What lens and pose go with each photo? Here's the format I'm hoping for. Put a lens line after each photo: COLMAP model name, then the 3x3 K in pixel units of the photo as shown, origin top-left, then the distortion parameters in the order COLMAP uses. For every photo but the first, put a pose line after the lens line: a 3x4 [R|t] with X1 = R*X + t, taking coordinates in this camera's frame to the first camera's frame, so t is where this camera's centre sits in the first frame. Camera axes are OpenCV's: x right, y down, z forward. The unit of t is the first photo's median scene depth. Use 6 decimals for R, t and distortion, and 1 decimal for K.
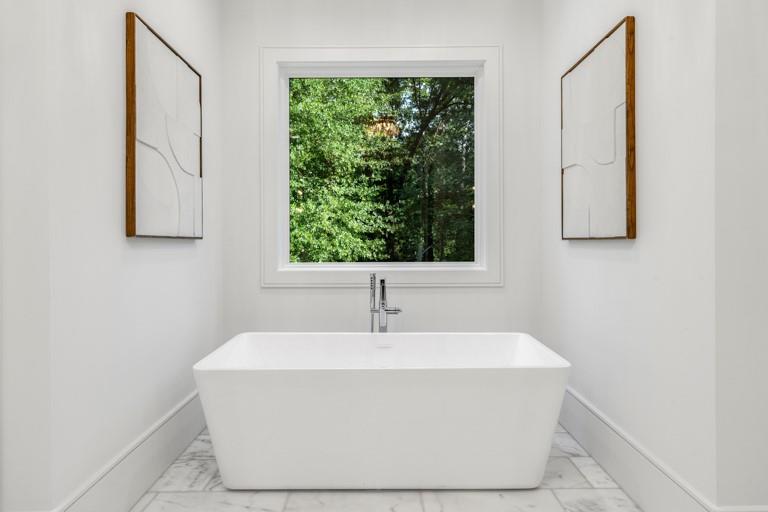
lens RADIAL K [[448.9, 0, 385.3], [0, 448.9, 250.5], [0, 0, 1]] dist [0.006027, 0.001771]
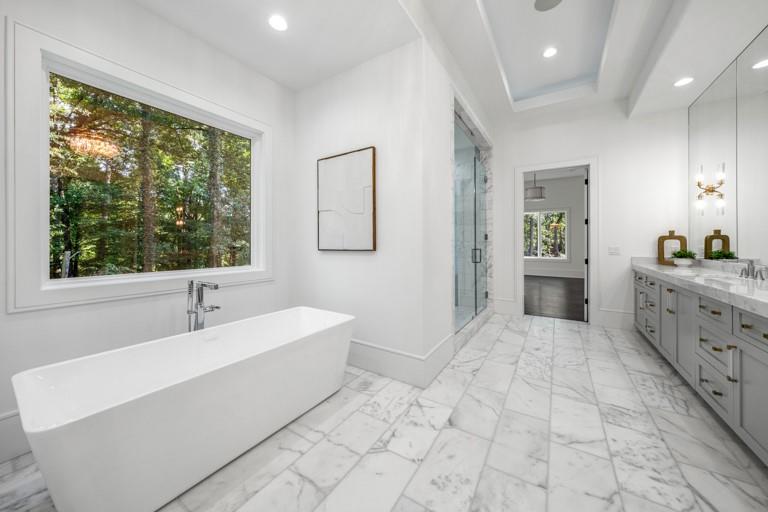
lens RADIAL K [[265.4, 0, 385.2], [0, 265.4, 249.4], [0, 0, 1]] dist [-0.000279, 0.000246]
pose [[0.556099, -0.012665, 0.831019, -0.336288], [0.019982, 0.999799, 0.001866, -0.023281], [-0.830876, 0.015568, 0.556240, 0.187337]]
